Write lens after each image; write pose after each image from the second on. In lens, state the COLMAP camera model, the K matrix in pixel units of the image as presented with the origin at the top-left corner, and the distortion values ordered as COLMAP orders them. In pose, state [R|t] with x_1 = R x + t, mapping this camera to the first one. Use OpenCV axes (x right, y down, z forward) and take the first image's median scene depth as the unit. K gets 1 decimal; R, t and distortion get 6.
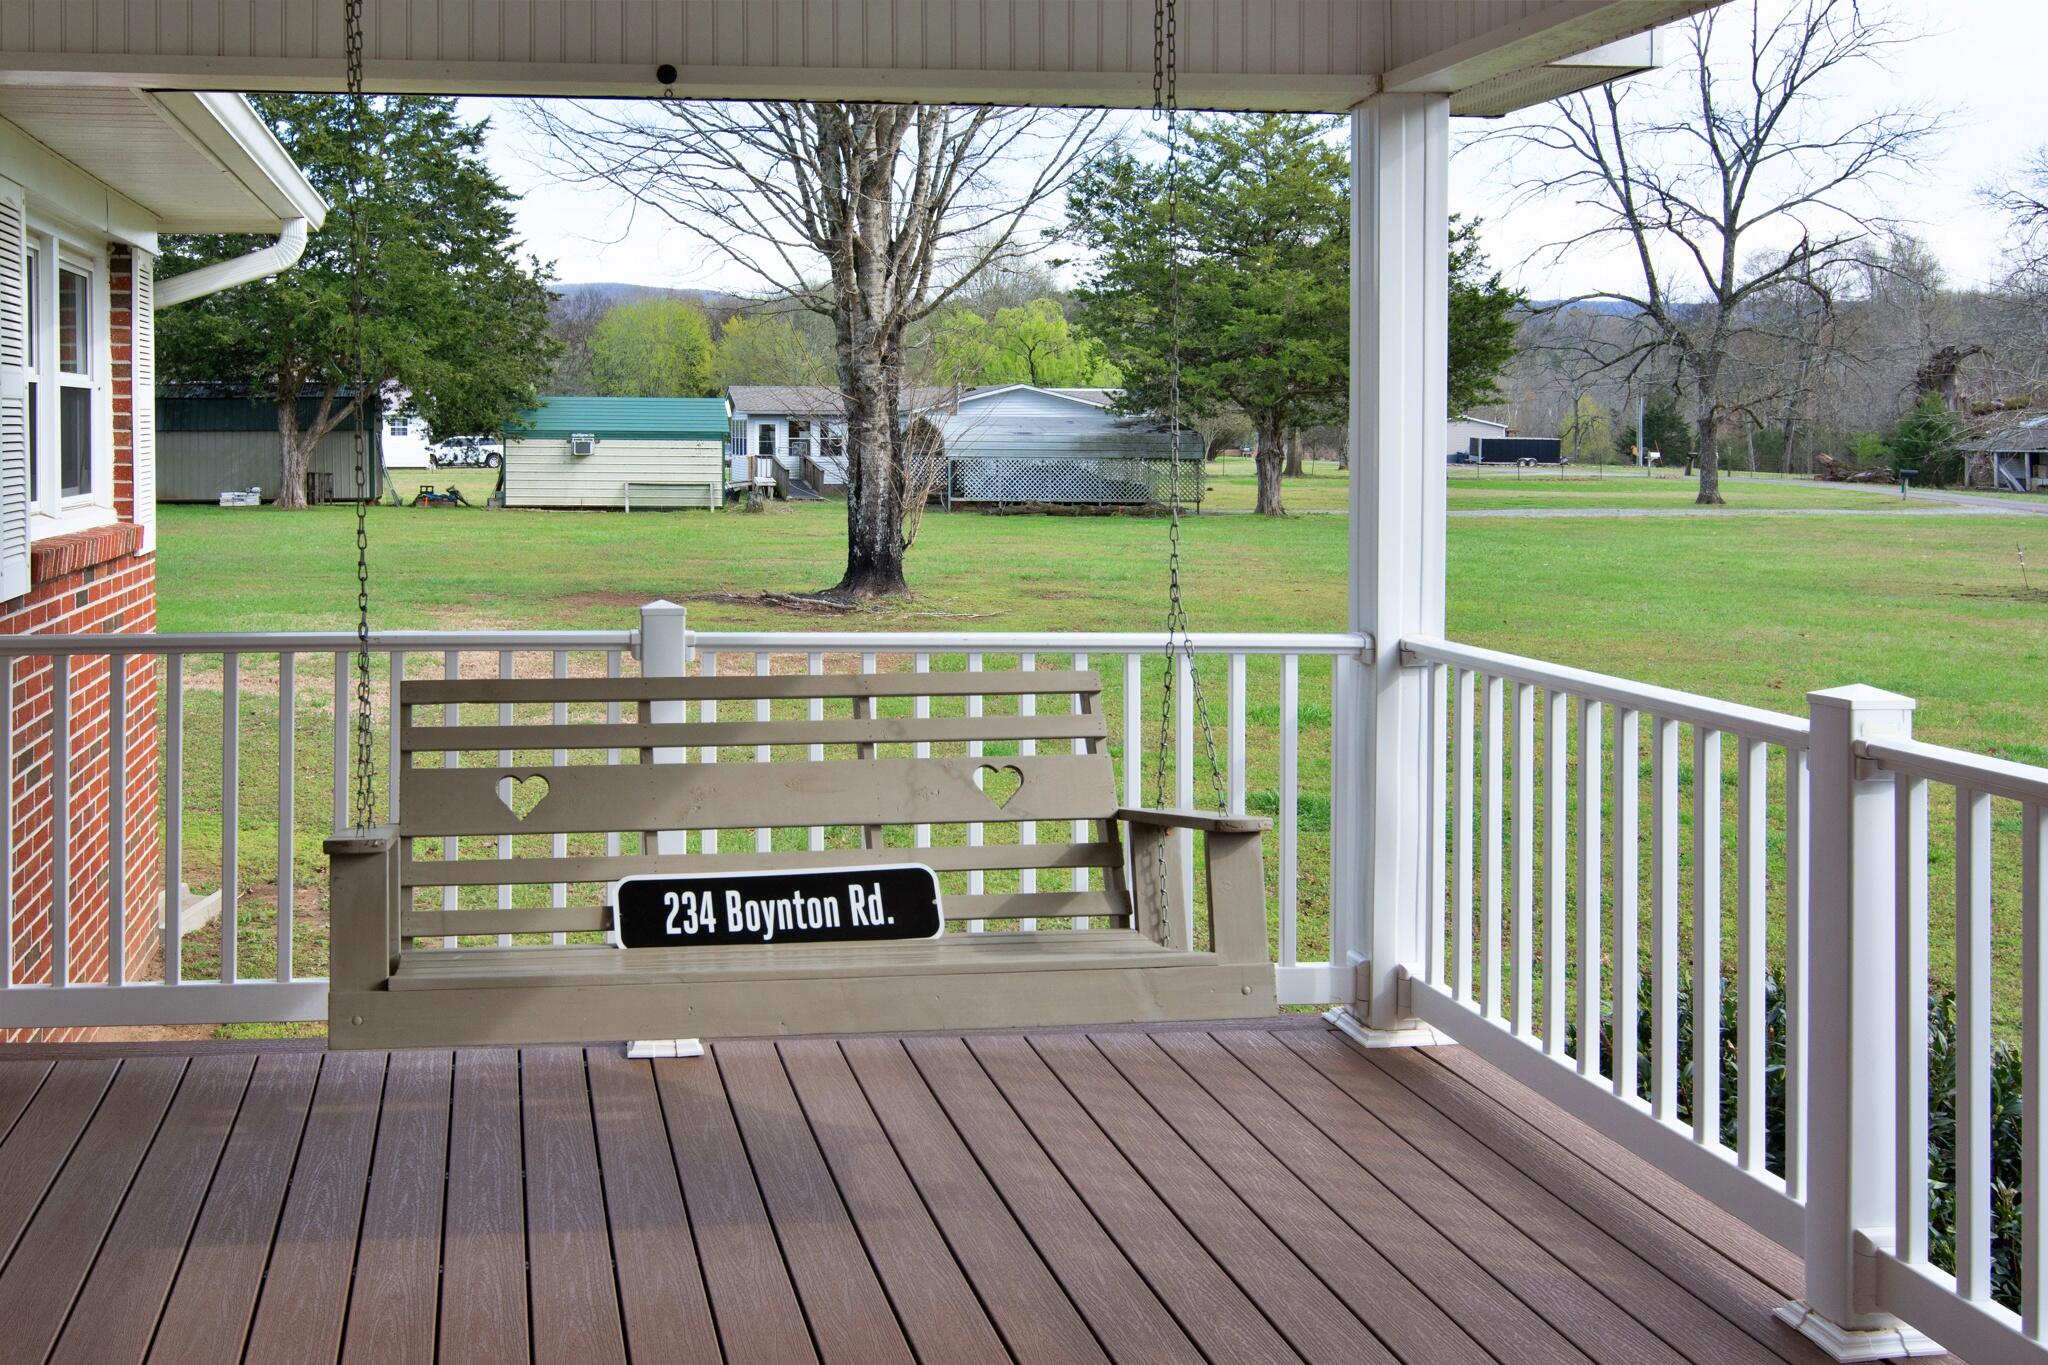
lens RADIAL K [[2245.4, 0, 1027.1], [0, 2245.4, 691.7], [0, 0, 1]] dist [0.009094, 0.000000]
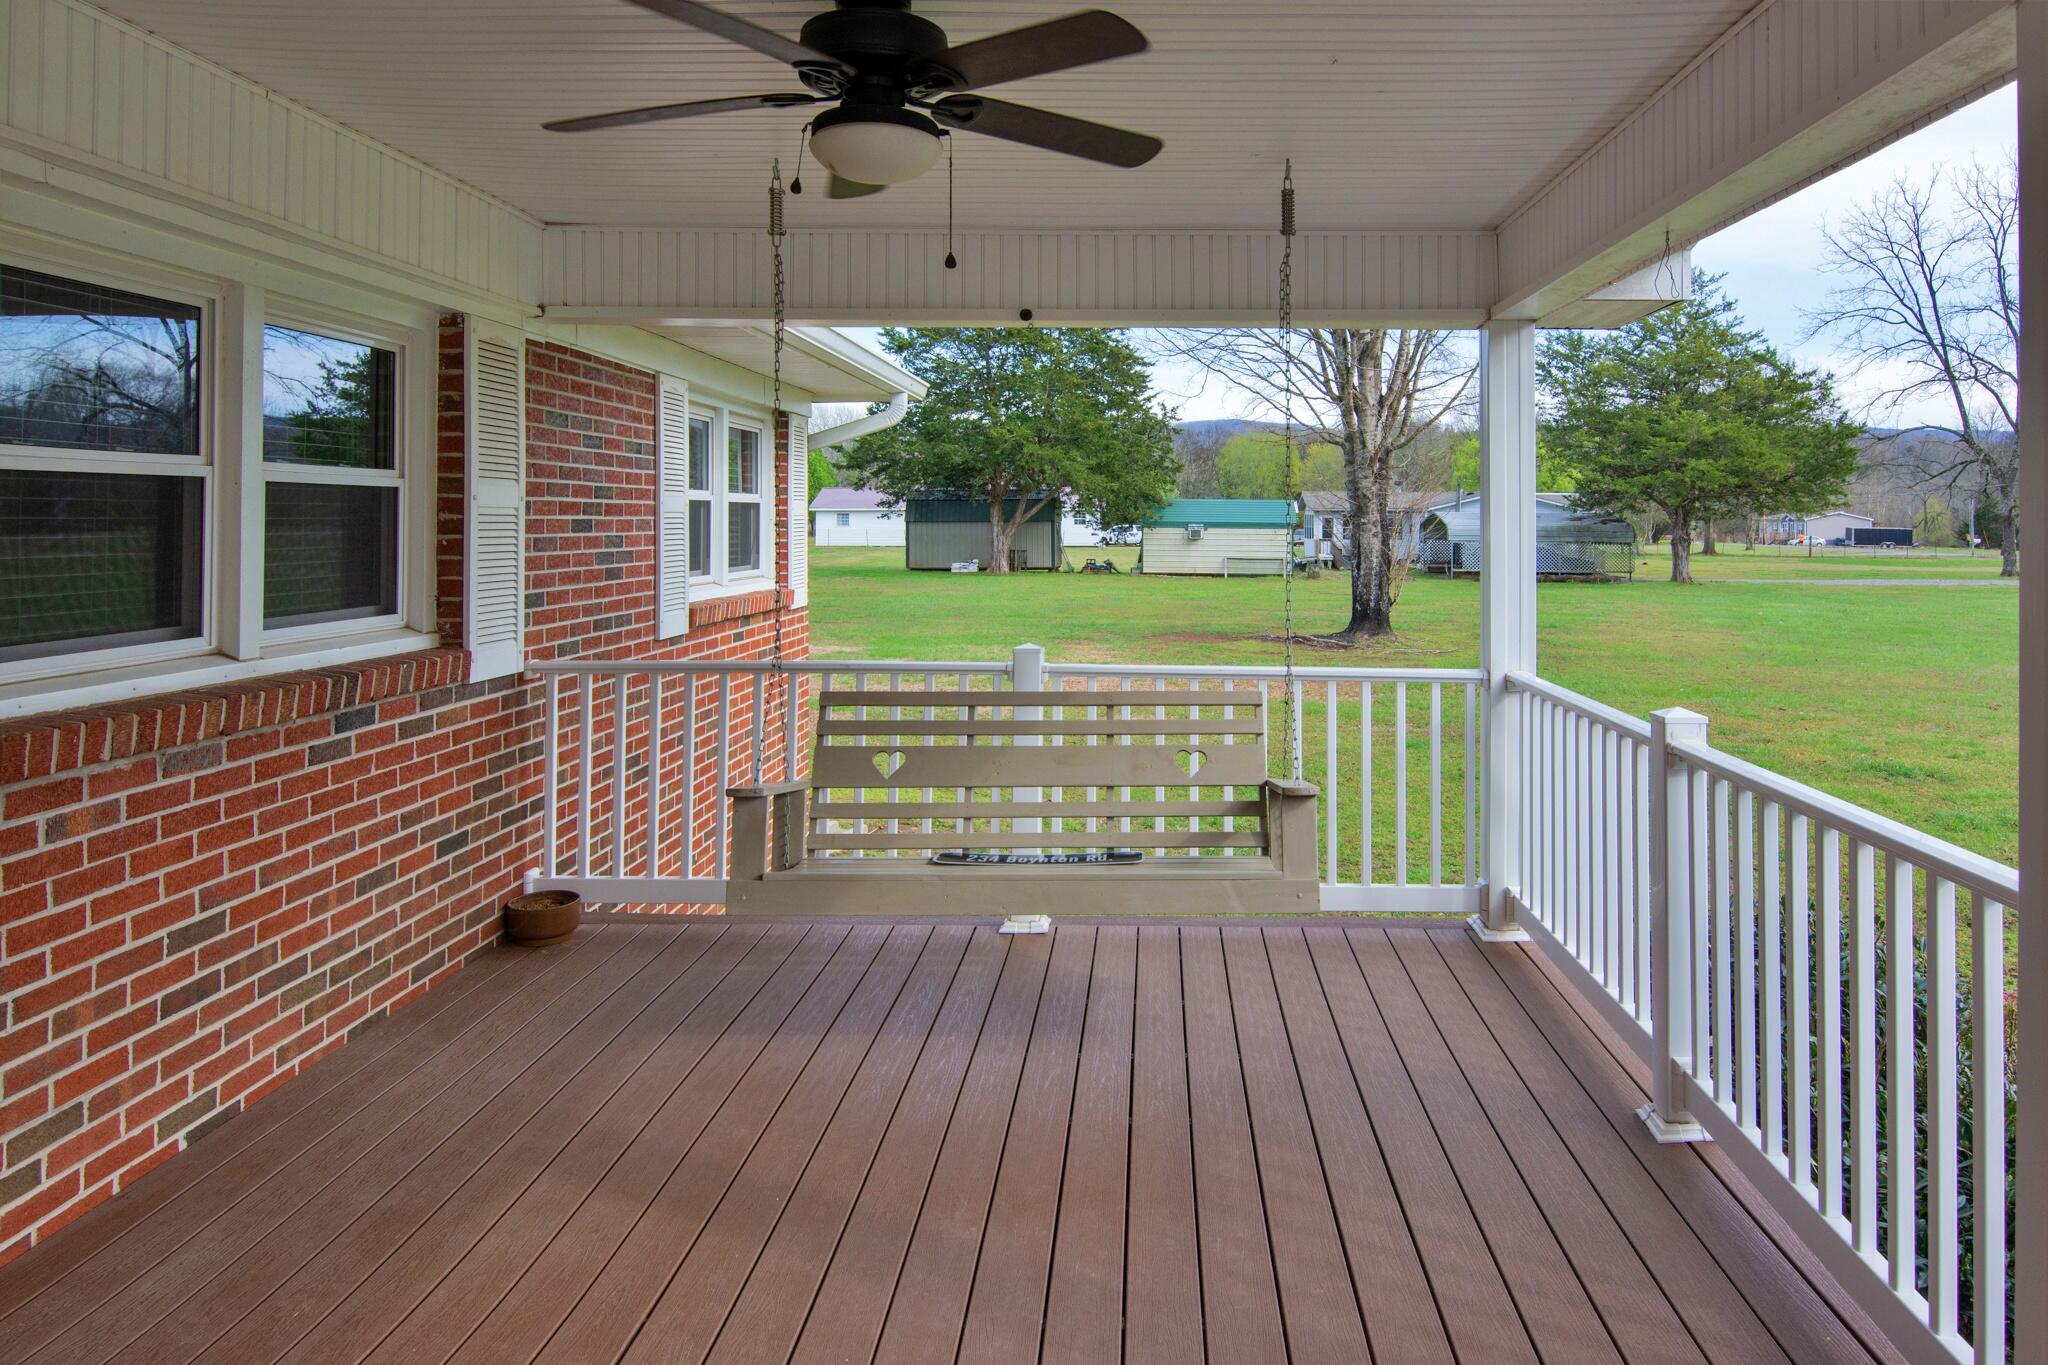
lens RADIAL K [[1386.1, 0, 1016.5], [0, 1386.1, 667.8], [0, 0, 1]] dist [-0.002103, -0.005086]
pose [[0.995152, 0.012146, -0.097597, -0.213534], [-0.014643, 0.999582, -0.024908, 0.003025], [0.097254, 0.026217, 0.994914, 0.086383]]
